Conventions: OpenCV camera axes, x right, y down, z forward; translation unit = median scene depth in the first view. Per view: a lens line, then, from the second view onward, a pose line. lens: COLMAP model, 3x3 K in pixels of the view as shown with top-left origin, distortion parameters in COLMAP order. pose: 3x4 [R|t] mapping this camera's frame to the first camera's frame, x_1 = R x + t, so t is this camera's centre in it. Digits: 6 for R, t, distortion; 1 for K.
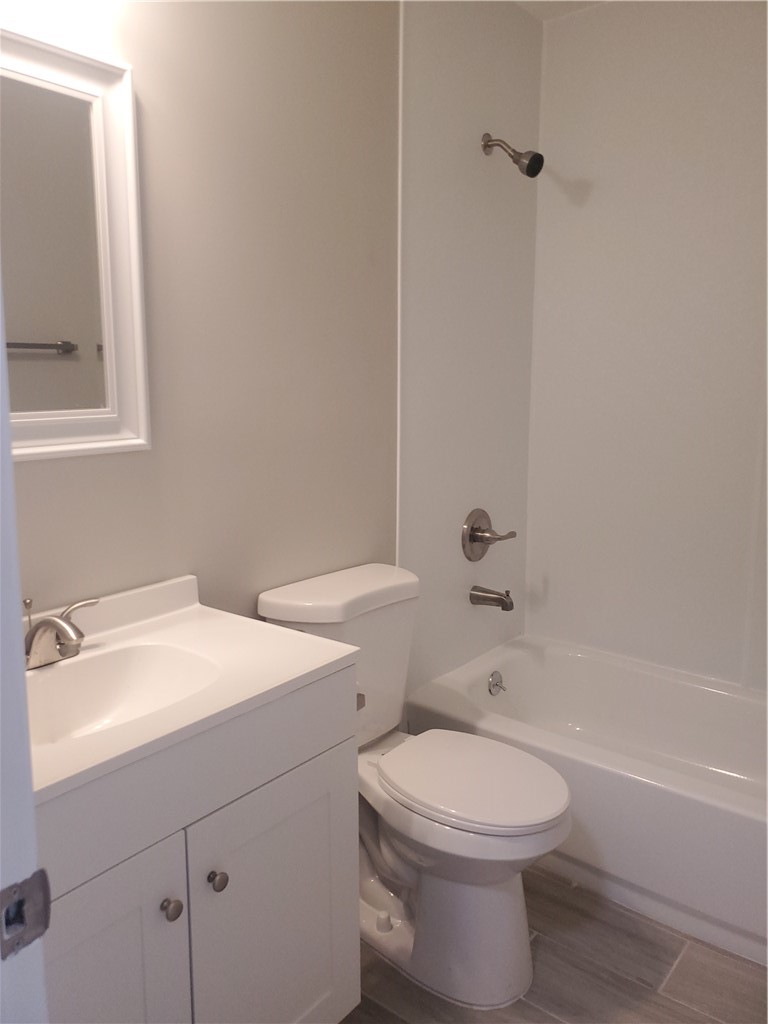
lens RADIAL K [[800.0, 0, 377.6], [0, 800.0, 501.4], [0, 0, 1]] dist [0.004705, 0.017019]
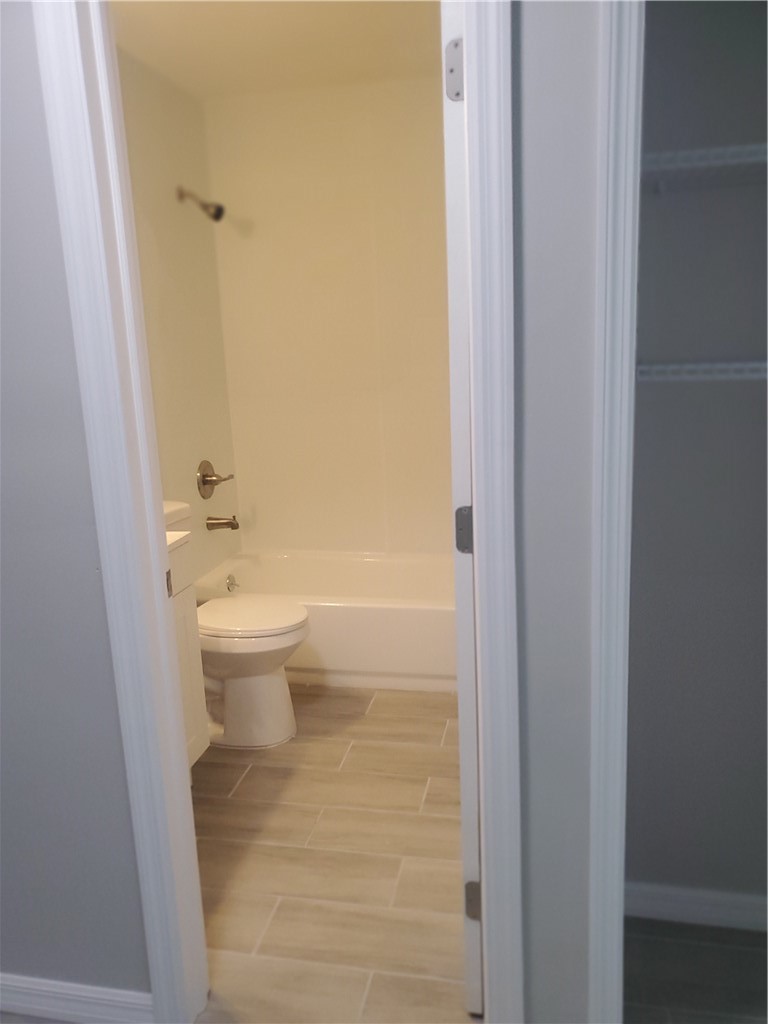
lens RADIAL K [[800.0, 0, 380.6], [0, 800.0, 520.8], [0, 0, 1]] dist [0.004705, 0.017019]
pose [[0.891615, -0.127883, 0.434360, -0.222846], [0.103957, 0.991478, 0.078514, 0.035718], [-0.440699, -0.024849, 0.897311, -0.391574]]
